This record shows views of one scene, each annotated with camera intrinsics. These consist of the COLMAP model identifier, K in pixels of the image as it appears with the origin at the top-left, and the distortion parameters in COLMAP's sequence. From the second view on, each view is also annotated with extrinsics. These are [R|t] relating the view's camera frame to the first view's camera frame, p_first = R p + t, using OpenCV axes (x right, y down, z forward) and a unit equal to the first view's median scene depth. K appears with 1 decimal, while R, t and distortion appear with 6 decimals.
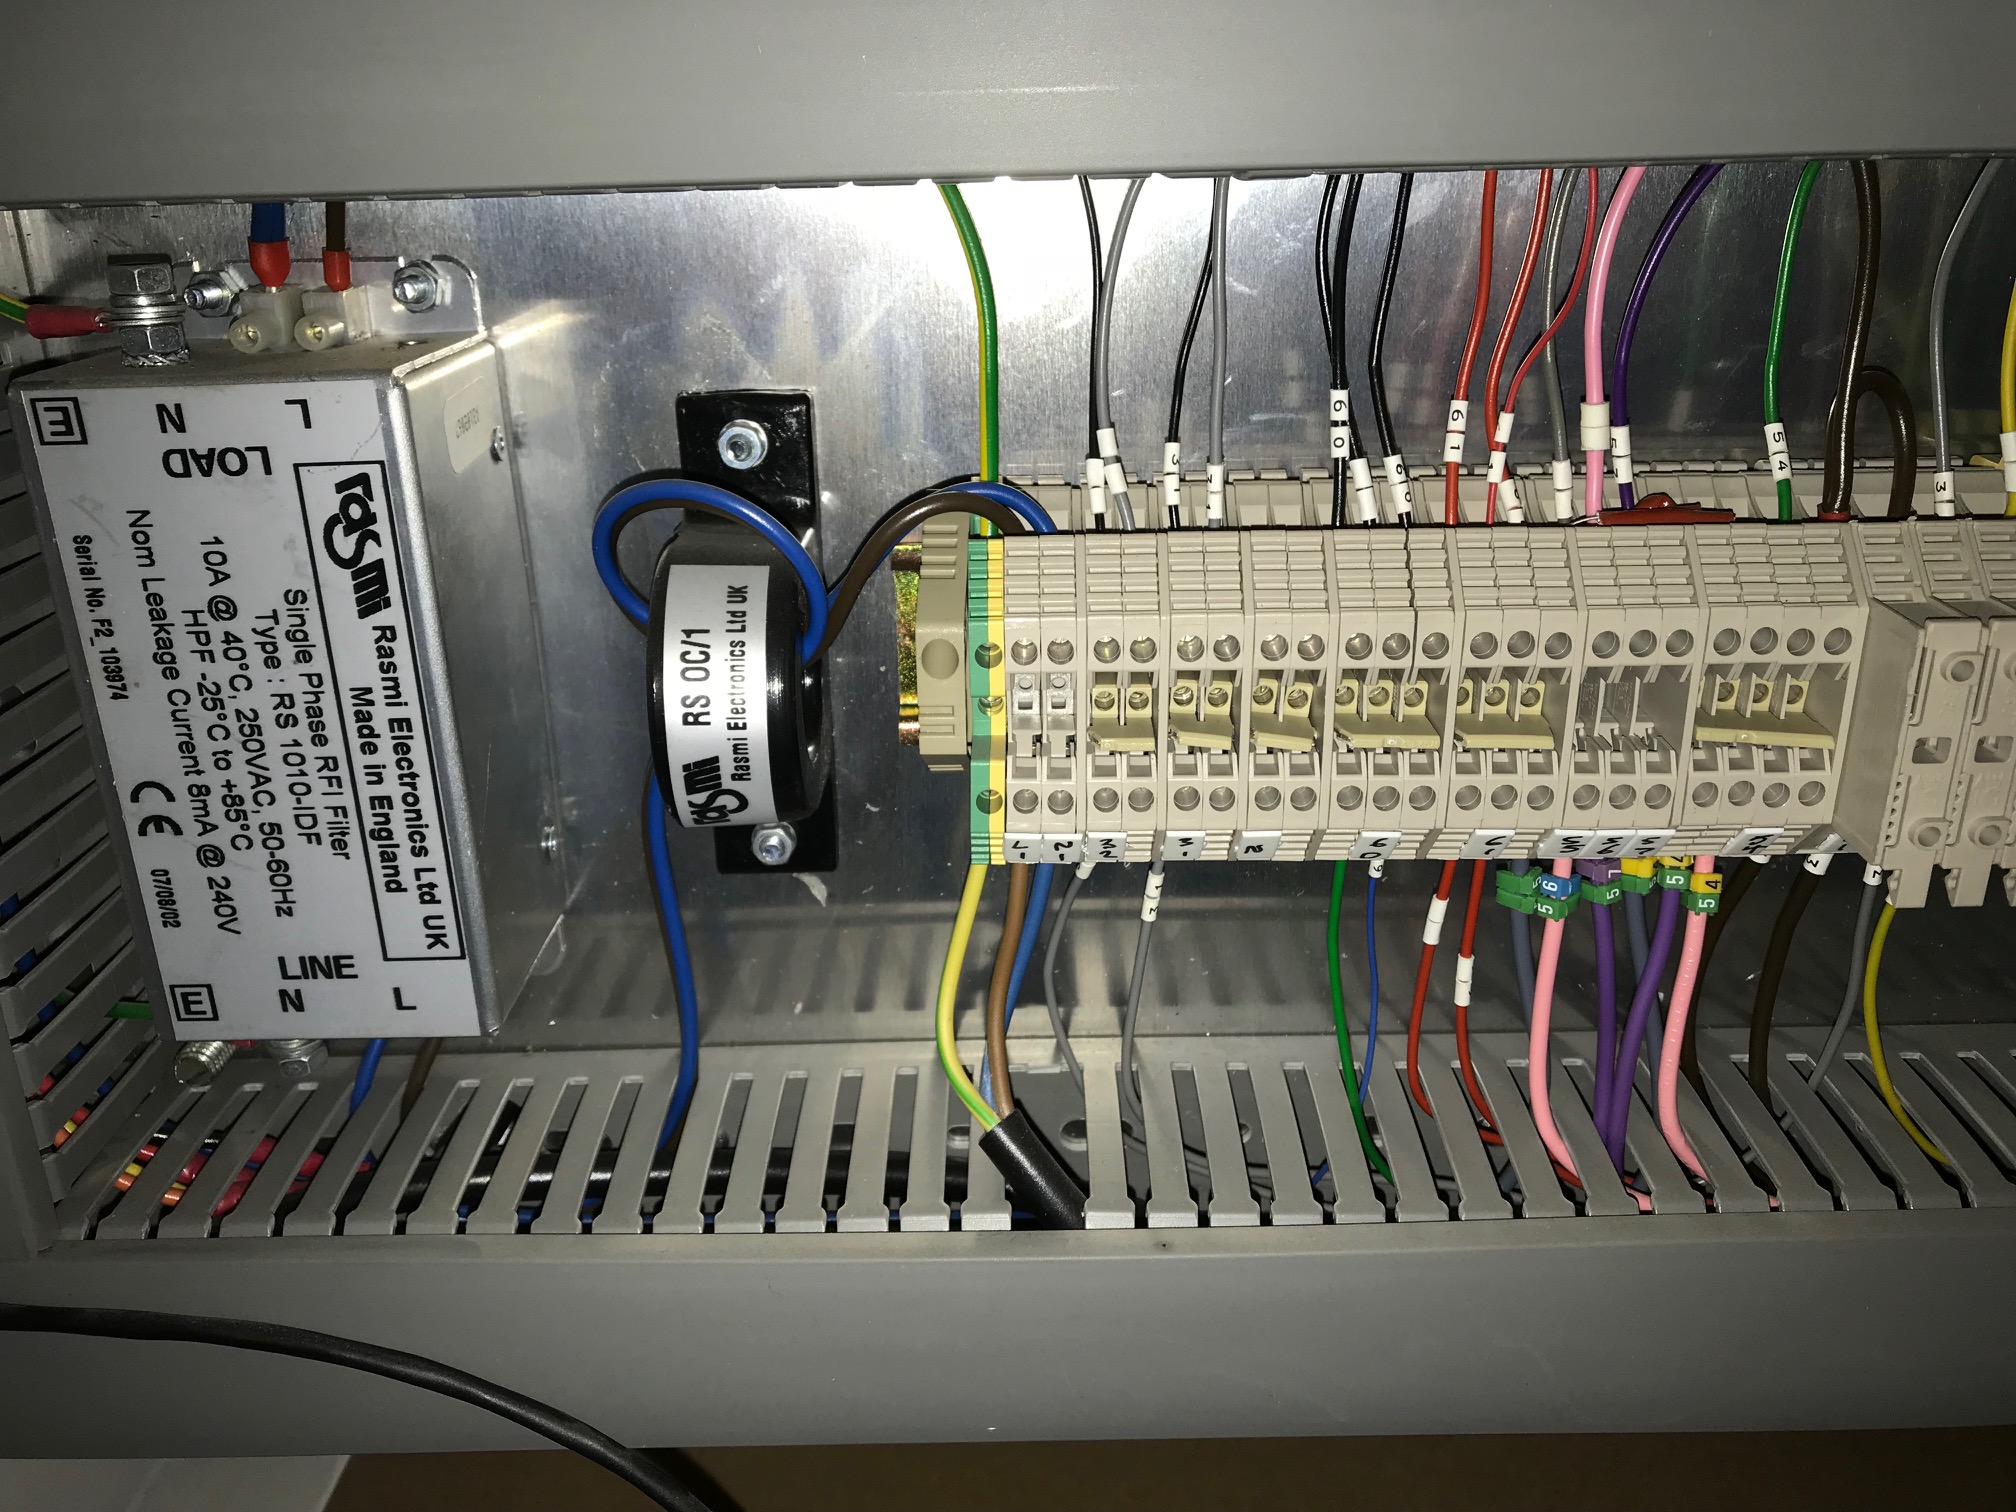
lens RADIAL K [[1677.4, 0, 1008.0], [0, 1677.4, 756.0], [0, 0, 1]] dist [-0.006321, -0.004010]
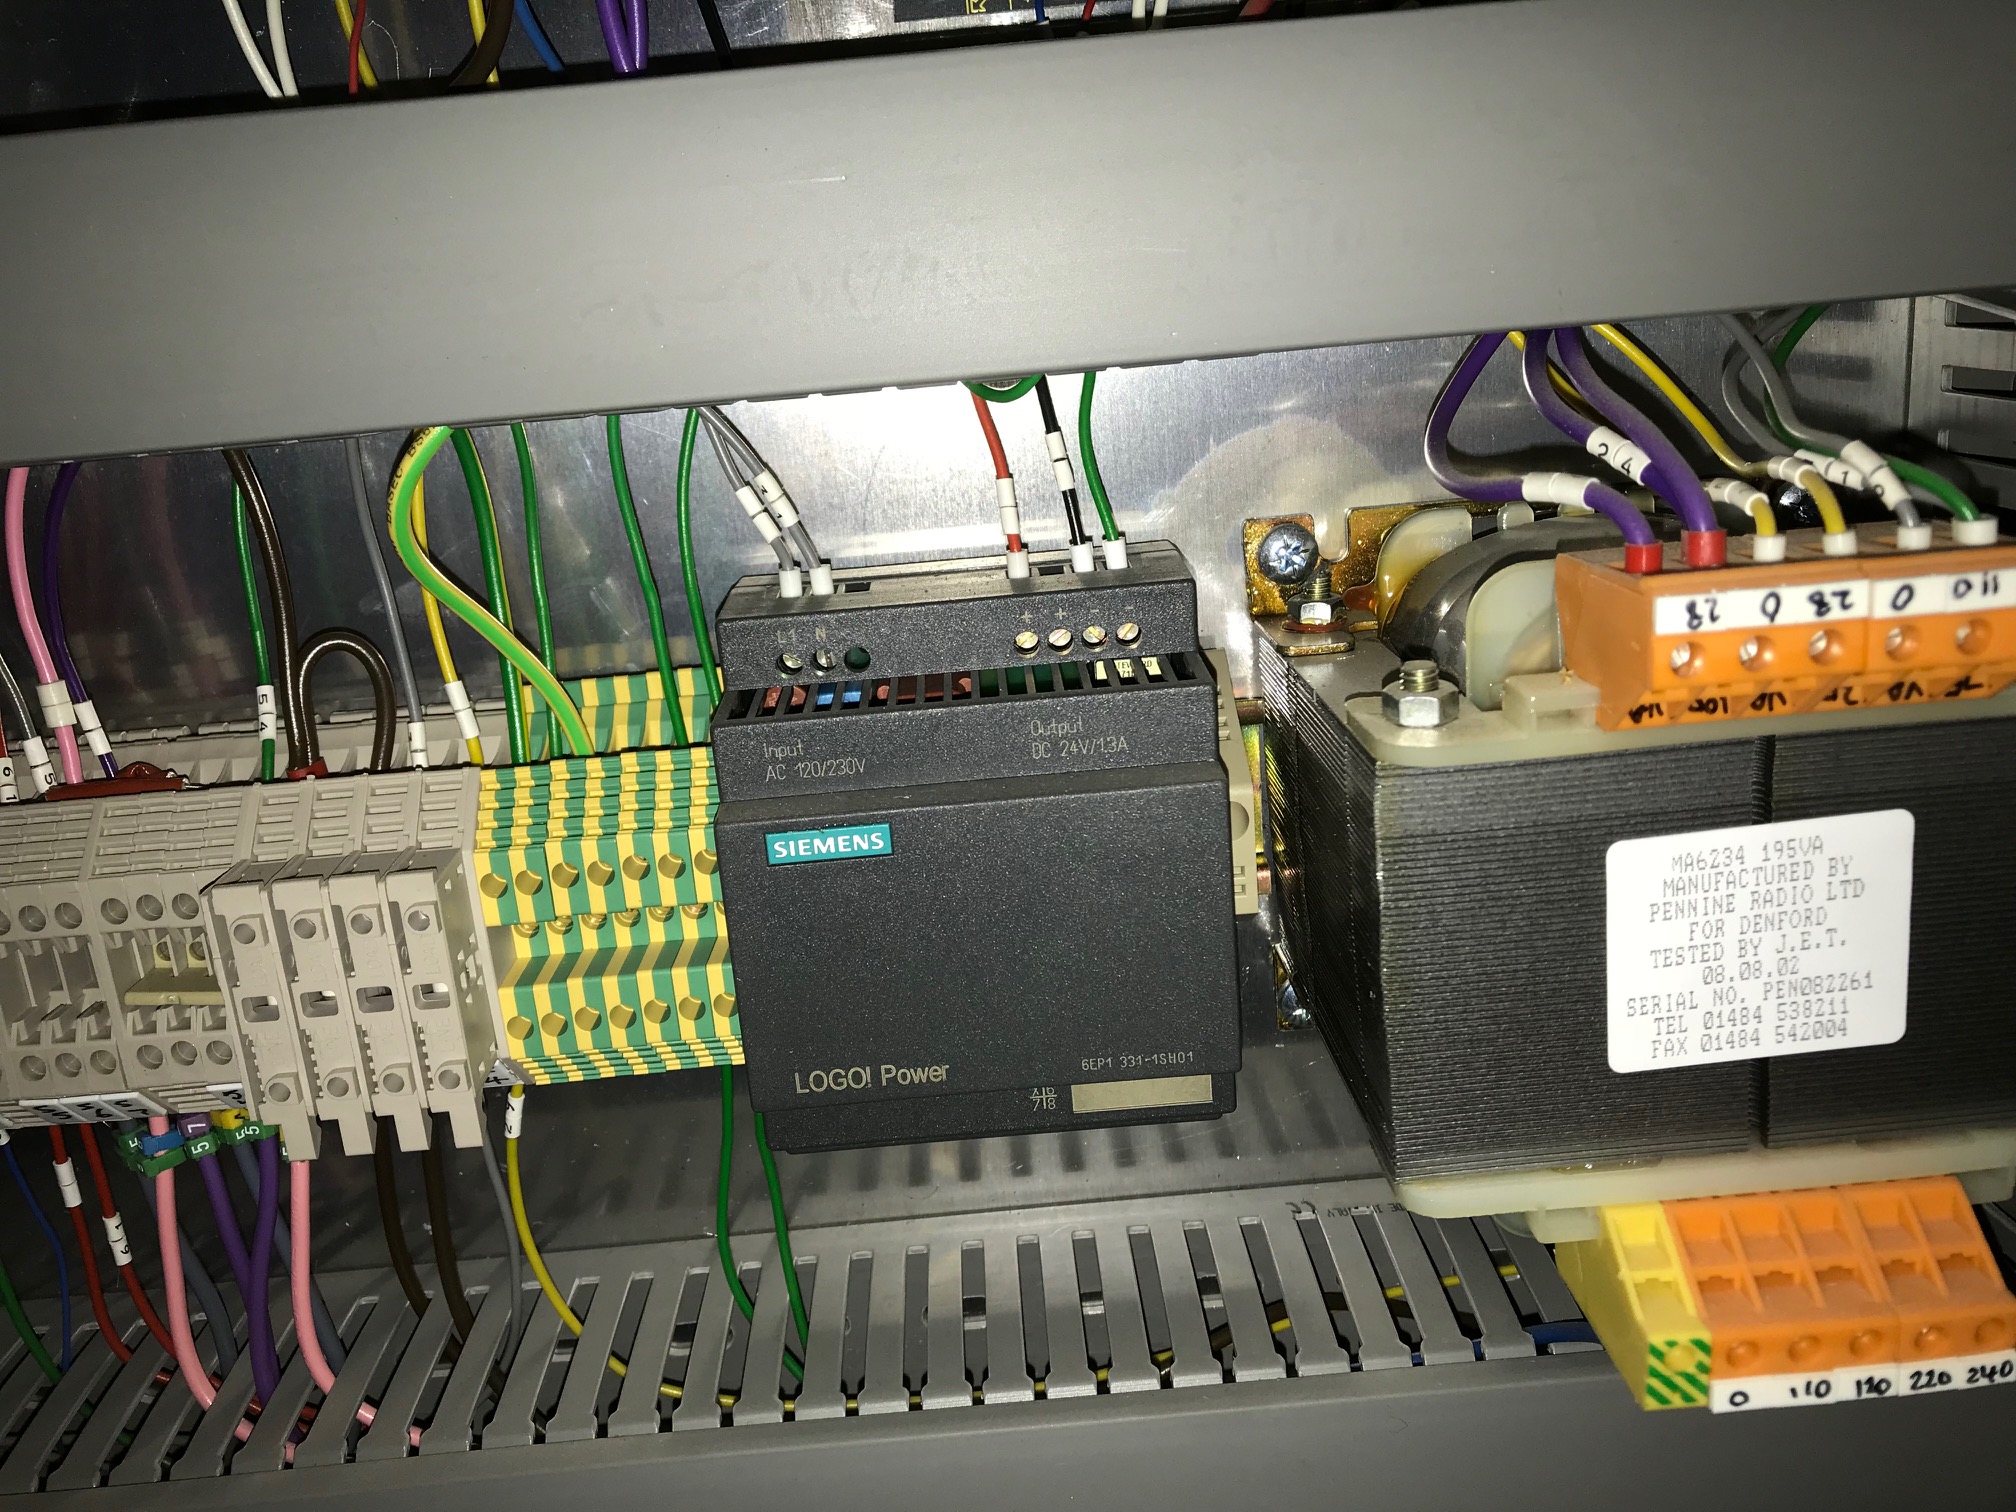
lens RADIAL K [[1624.6, 0, 1009.2], [0, 1624.6, 809.4], [0, 0, 1]] dist [-0.021239, -0.004343]
pose [[0.997569, -0.069679, -0.001260, 0.836149], [0.069392, 0.994808, -0.074448, -0.015107], [0.006441, 0.074180, 0.997224, 0.013587]]
